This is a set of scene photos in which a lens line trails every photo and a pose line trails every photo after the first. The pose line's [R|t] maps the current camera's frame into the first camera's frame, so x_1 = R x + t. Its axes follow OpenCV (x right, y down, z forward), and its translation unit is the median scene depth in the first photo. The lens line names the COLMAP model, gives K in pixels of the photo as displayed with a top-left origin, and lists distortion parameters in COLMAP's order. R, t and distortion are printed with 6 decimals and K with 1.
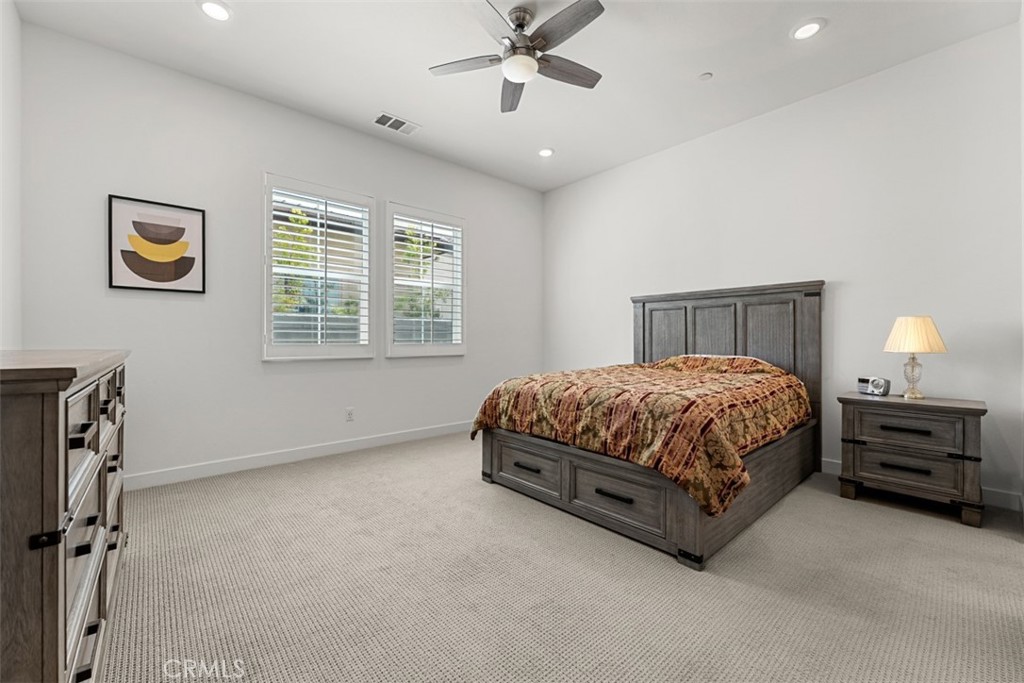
lens RADIAL K [[411.5, 0, 509.3], [0, 411.5, 340.6], [0, 0, 1]] dist [-0.000813, 0.000577]
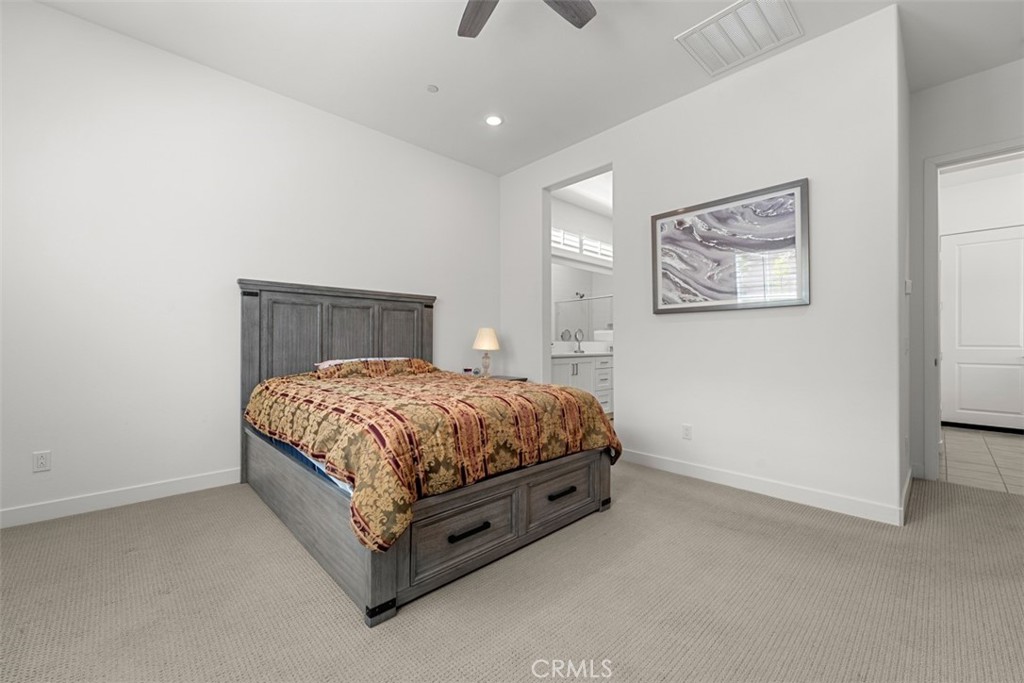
lens RADIAL K [[411.5, 0, 506.5], [0, 411.5, 339.9], [0, 0, 1]] dist [-0.000813, 0.000577]
pose [[-0.034718, 0.004024, 0.999389, -0.630399], [0.001536, 0.999991, -0.003973, -0.004748], [-0.999396, 0.001397, -0.034724, 0.950067]]
